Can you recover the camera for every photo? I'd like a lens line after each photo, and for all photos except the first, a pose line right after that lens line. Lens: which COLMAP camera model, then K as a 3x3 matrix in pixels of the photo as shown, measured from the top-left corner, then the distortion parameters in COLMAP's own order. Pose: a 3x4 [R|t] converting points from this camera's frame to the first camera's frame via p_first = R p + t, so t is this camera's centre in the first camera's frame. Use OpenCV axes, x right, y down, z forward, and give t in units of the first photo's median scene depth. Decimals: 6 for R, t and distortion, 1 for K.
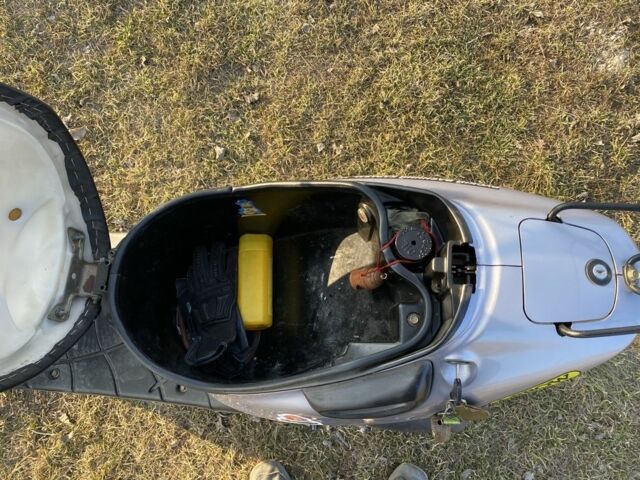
lens RADIAL K [[487.9, 0, 318.6], [0, 487.9, 244.5], [0, 0, 1]] dist [0.035985, -0.034291]
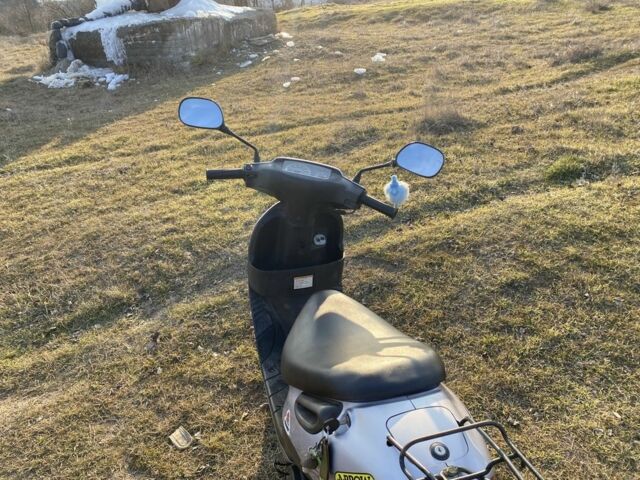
lens RADIAL K [[487.9, 0, 313.2], [0, 487.9, 240.1], [0, 0, 1]] dist [0.035985, -0.034291]
pose [[0.321948, 0.416698, -0.850125, 0.568939], [-0.900158, 0.412965, -0.138477, 0.135526], [0.293368, 0.809829, 0.508048, -0.140231]]
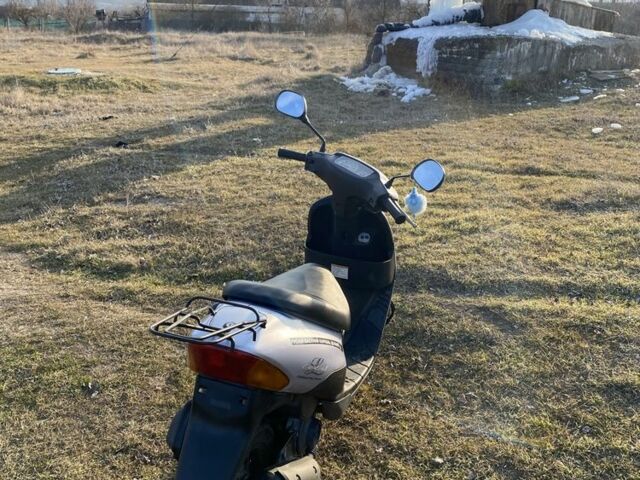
lens RADIAL K [[644.3, 0, 322.7], [0, 644.3, 236.7], [0, 0, 1]] dist [0.021481, 0.000000]
pose [[-0.258371, 0.321022, -0.911147, 1.117377], [-0.942755, 0.122068, 0.310342, -0.475459], [0.210848, 0.939172, 0.271106, -0.003330]]
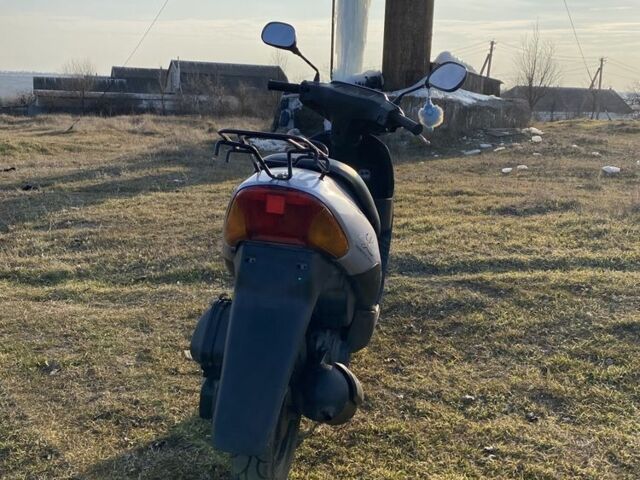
lens RADIAL K [[644.3, 0, 316.6], [0, 644.3, 238.5], [0, 0, 1]] dist [0.021481, 0.000000]
pose [[-0.105377, 0.205633, -0.972939, 1.128473], [-0.970974, 0.189980, 0.145317, -0.135653], [0.214721, 0.960012, 0.179645, 0.329508]]
